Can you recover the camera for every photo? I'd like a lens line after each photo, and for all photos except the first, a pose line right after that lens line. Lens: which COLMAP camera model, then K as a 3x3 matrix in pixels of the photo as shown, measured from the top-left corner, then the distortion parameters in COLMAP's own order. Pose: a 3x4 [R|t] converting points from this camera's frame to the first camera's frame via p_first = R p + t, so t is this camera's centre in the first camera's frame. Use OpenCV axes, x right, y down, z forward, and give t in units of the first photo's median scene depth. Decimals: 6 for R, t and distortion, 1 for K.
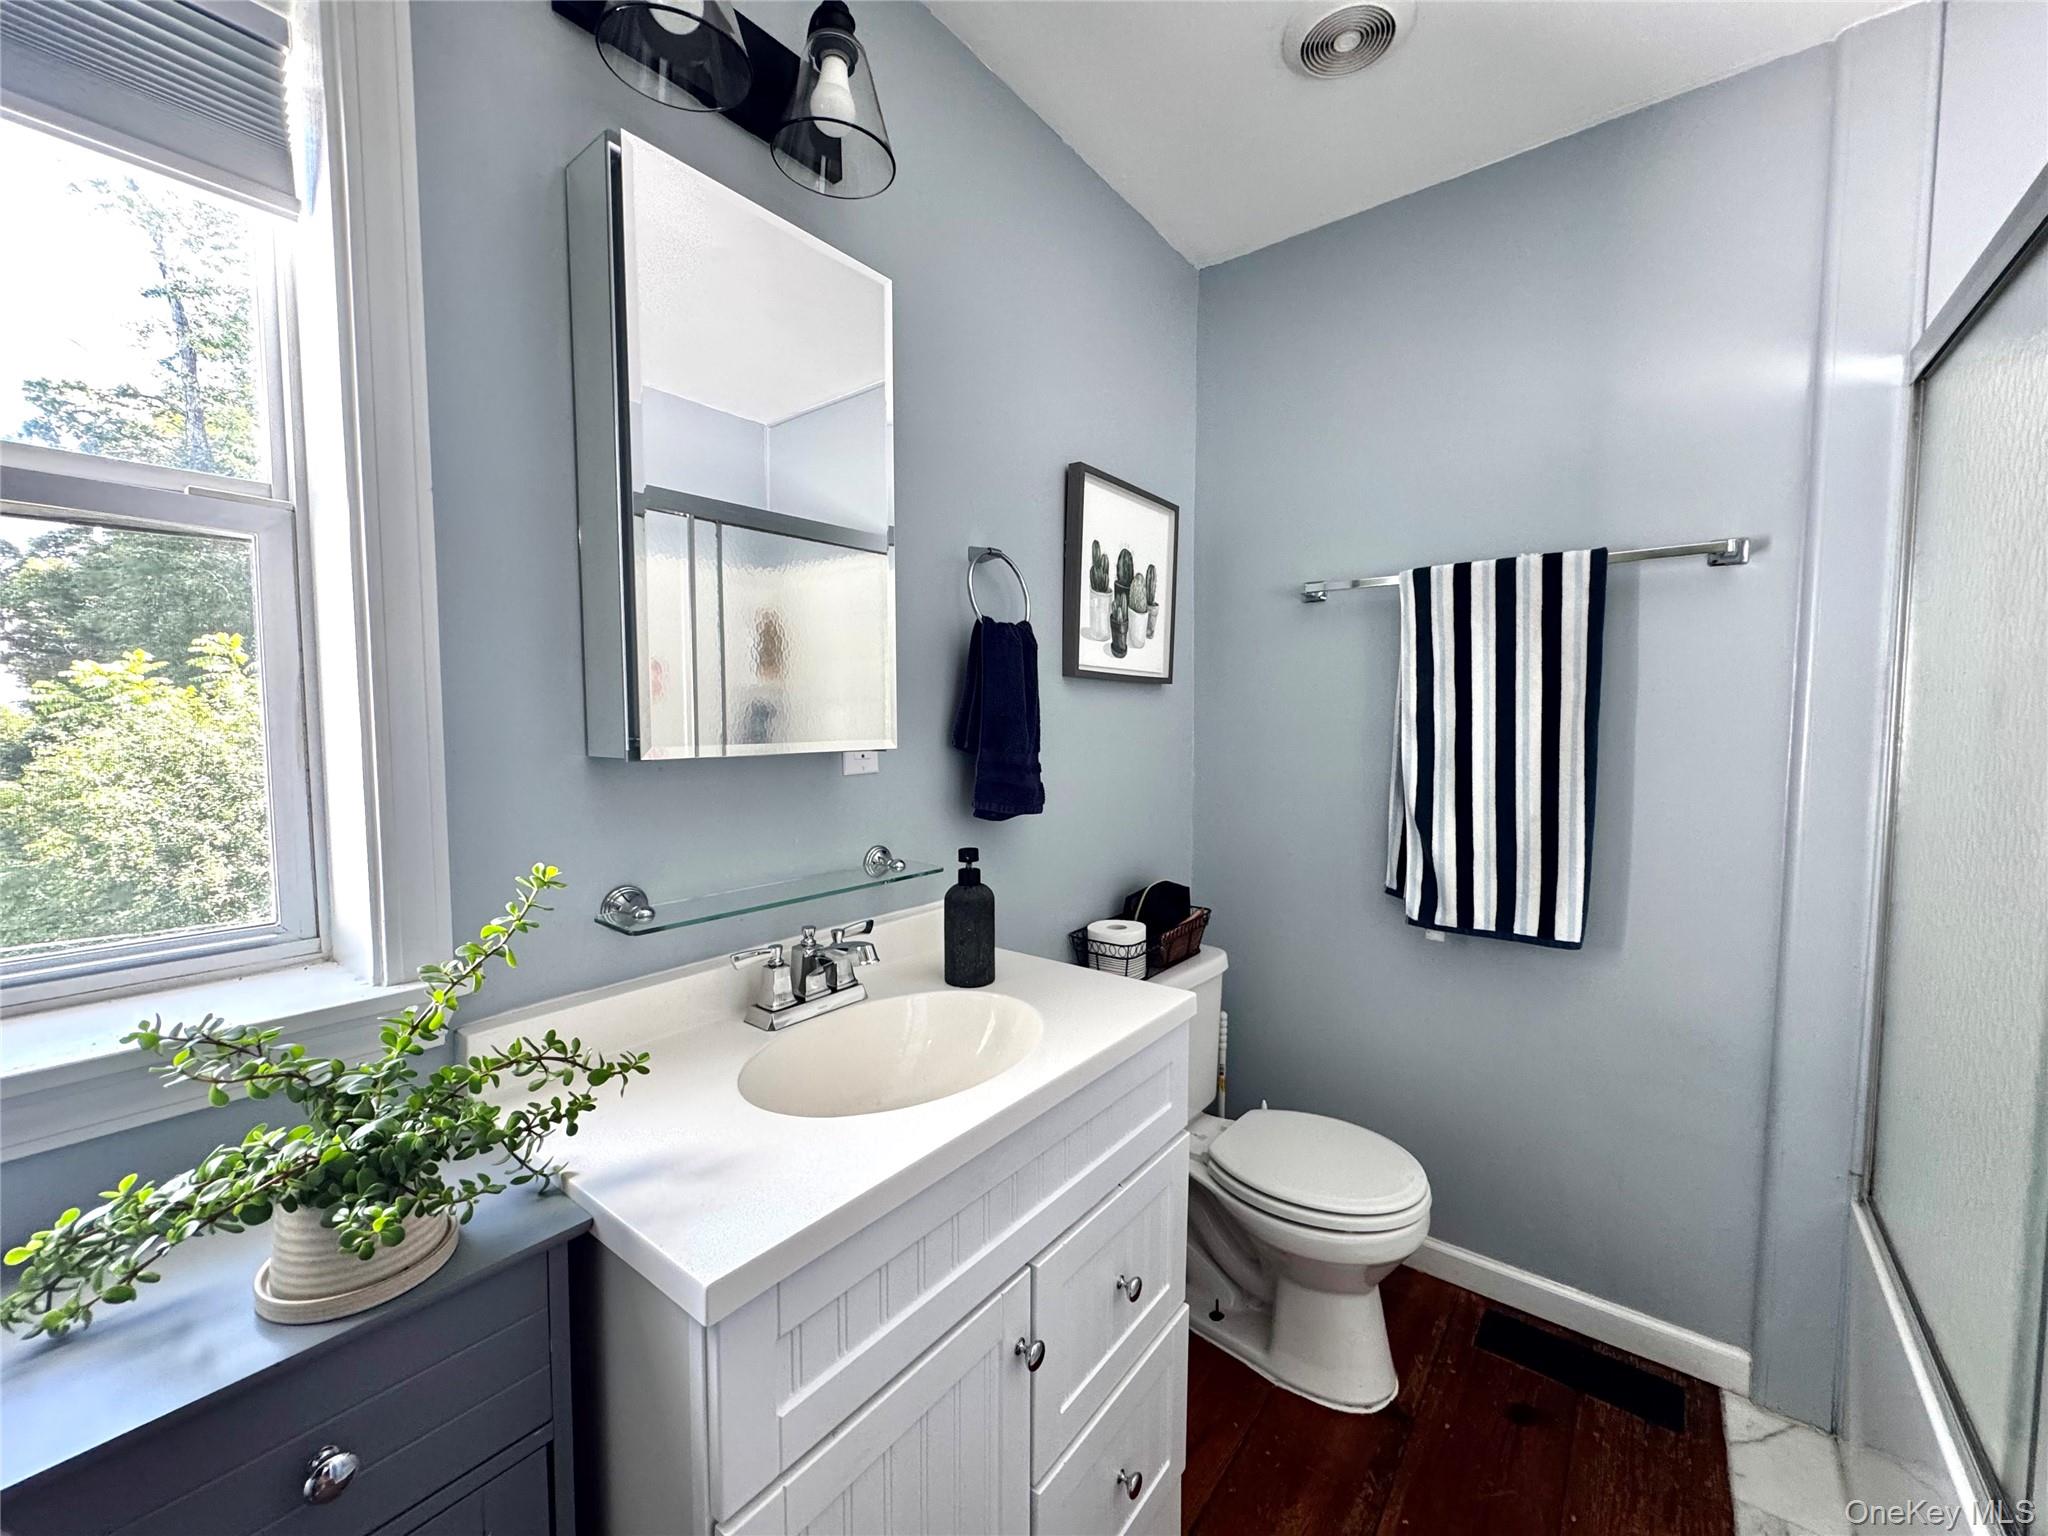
lens RADIAL K [[825.7, 0, 1033.2], [0, 825.7, 773.2], [0, 0, 1]] dist [0.000306, -0.000185]
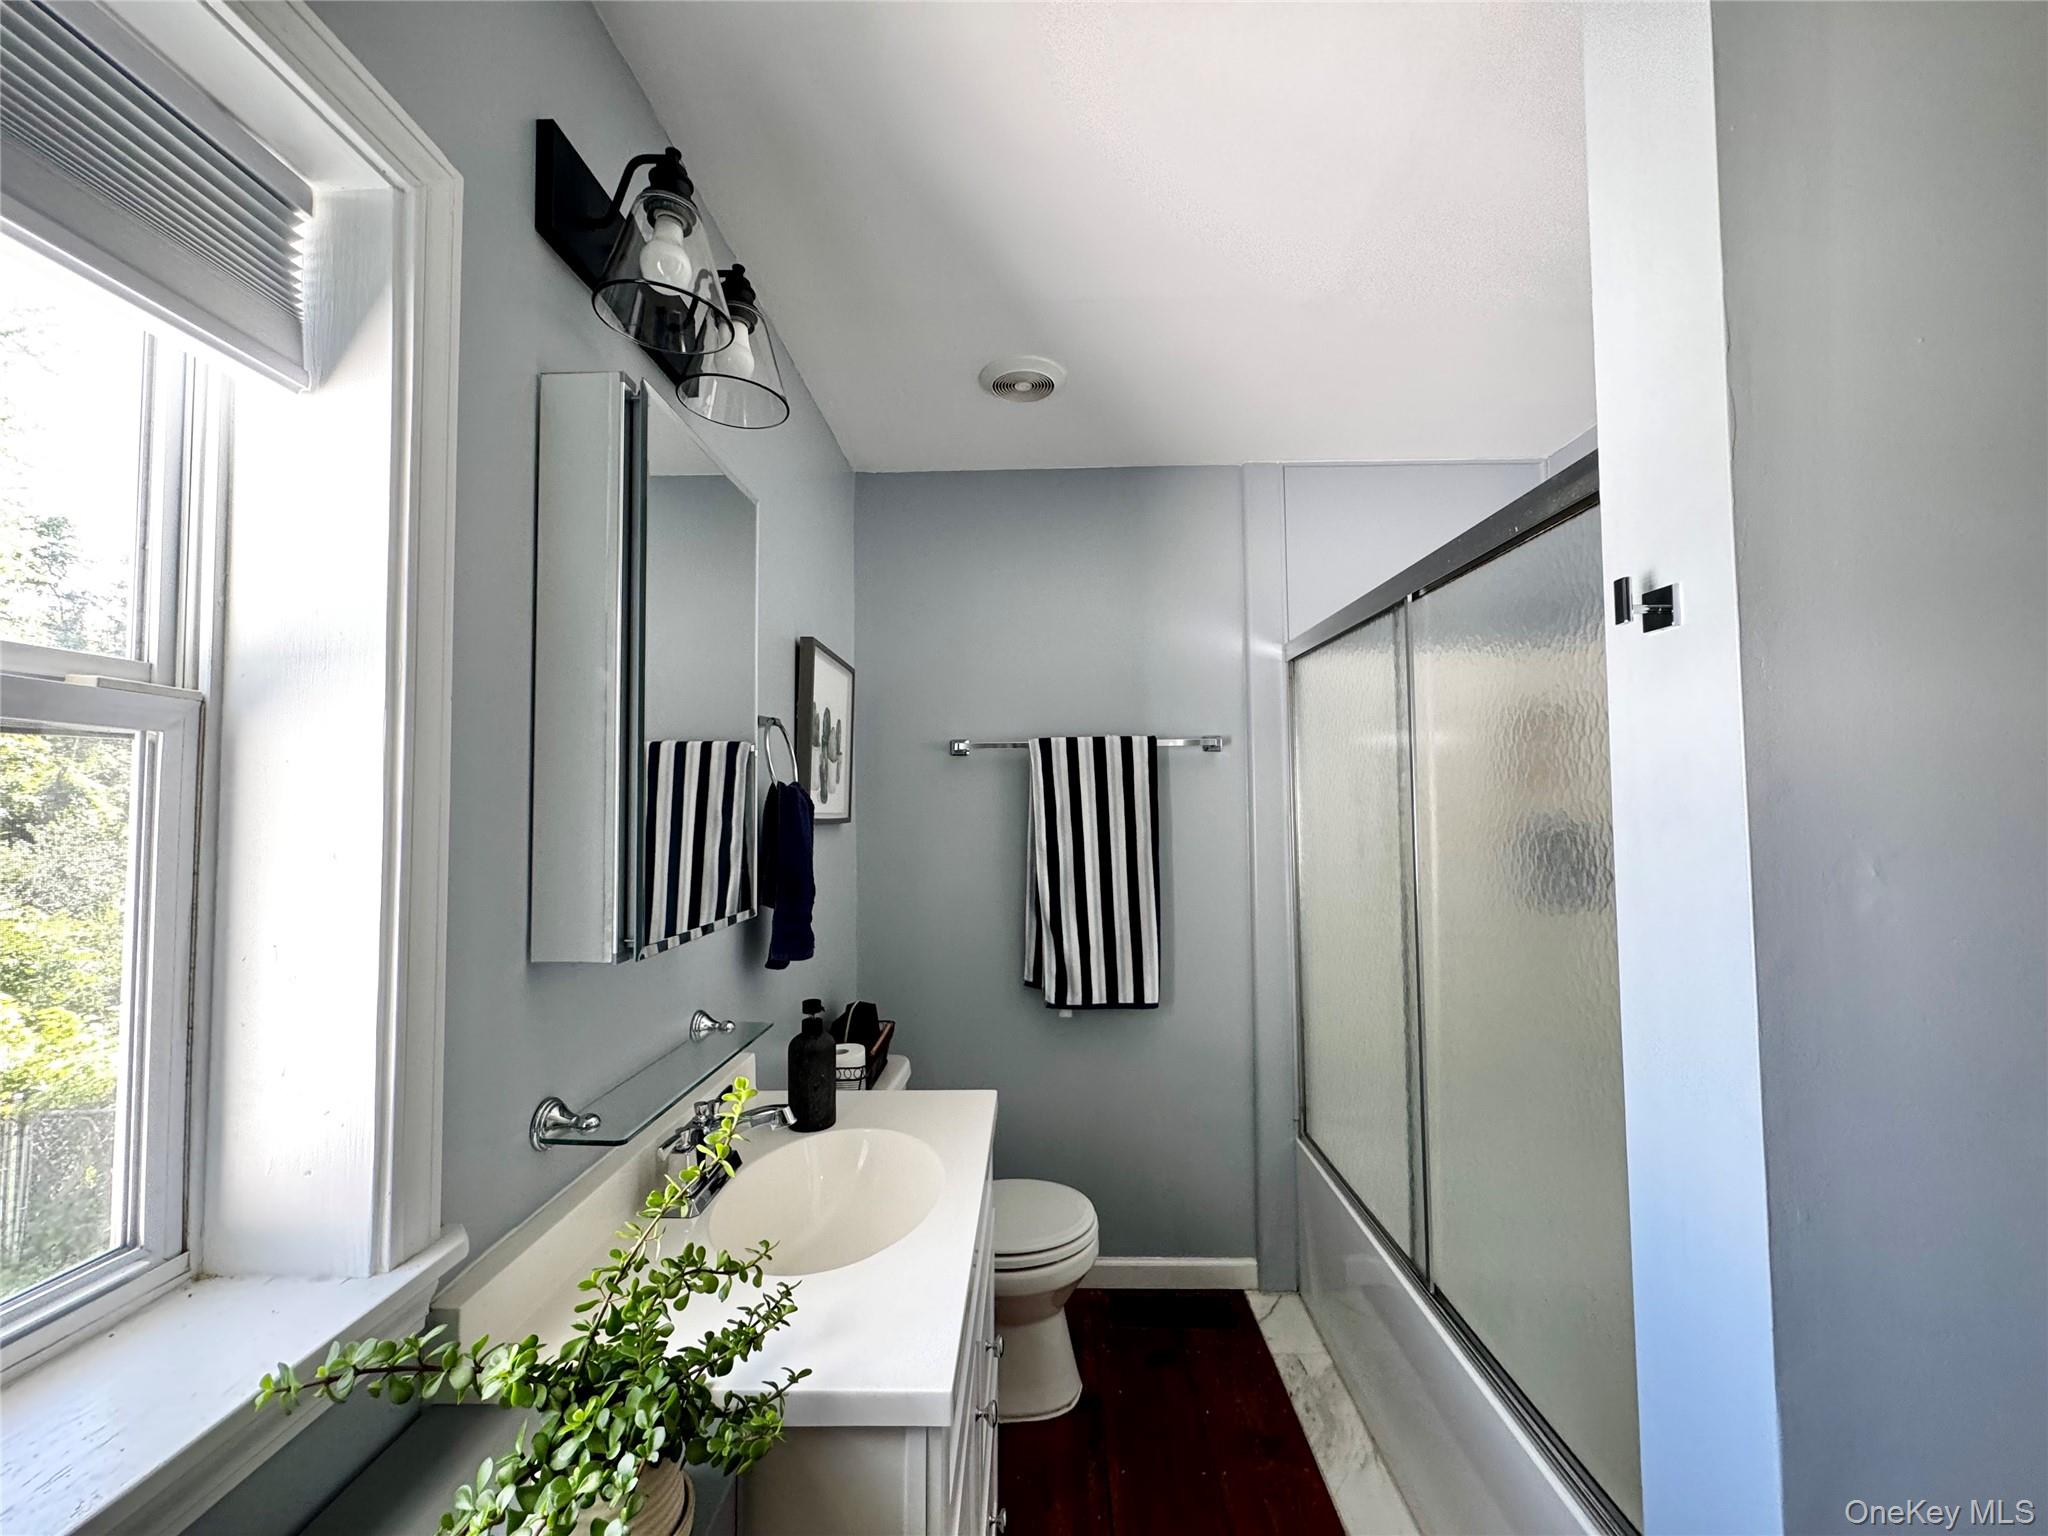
lens RADIAL K [[825.7, 0, 1033.2], [0, 825.7, 773.2], [0, 0, 1]] dist [0.000306, -0.000185]
pose [[0.797413, 0.016655, 0.603204, -0.386901], [0.050624, 0.994249, -0.094375, -0.068991], [-0.601307, 0.105792, 0.791984, -0.061184]]
